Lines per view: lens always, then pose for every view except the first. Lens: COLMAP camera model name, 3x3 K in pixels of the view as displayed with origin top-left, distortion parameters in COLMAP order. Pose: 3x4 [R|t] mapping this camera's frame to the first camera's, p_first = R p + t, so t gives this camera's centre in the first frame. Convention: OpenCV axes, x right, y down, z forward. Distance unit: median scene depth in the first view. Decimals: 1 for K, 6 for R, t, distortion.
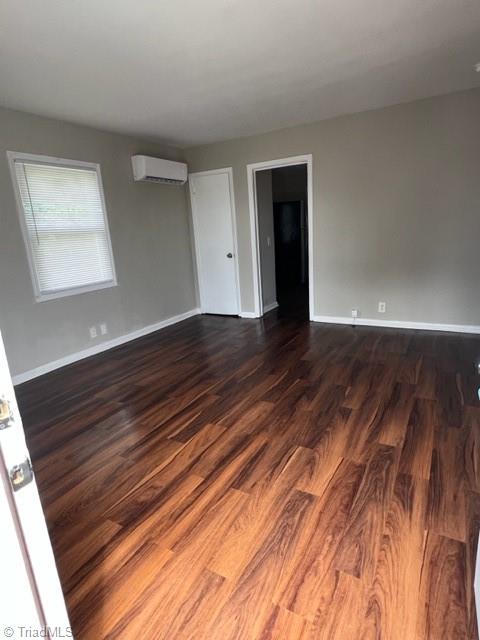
lens RADIAL K [[360.4, 0, 241.2], [0, 360.4, 319.8], [0, 0, 1]] dist [-0.001872, -0.002187]
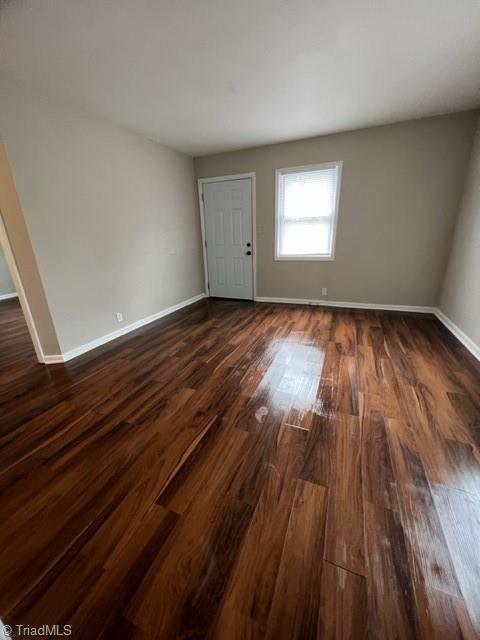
lens RADIAL K [[253.0, 0, 242.8], [0, 253.0, 318.0], [0, 0, 1]] dist [-0.004007, -0.000131]
pose [[-0.986261, 0.136186, -0.093505, 0.106900], [0.062832, 0.832731, 0.550101, -0.405866], [0.152781, 0.536668, -0.829846, 1.678867]]
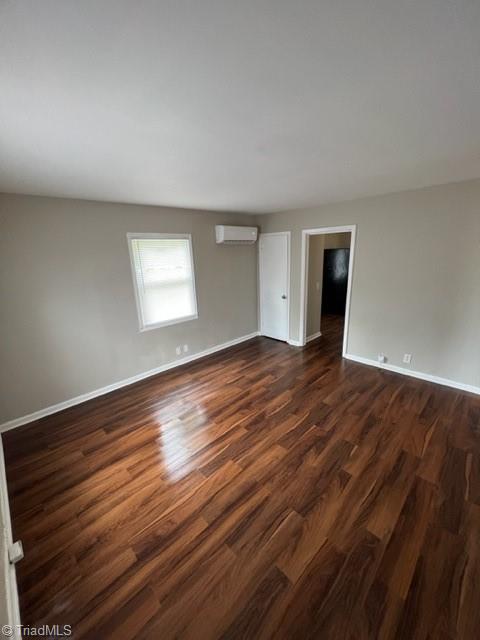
lens RADIAL K [[253.0, 0, 240.0], [0, 253.0, 320.3], [0, 0, 1]] dist [-0.004007, -0.000131]
pose [[0.961515, 0.096811, -0.257132, 0.106317], [-0.088659, 0.995127, 0.043139, -0.212783], [0.260055, -0.018682, 0.965413, 0.119127]]
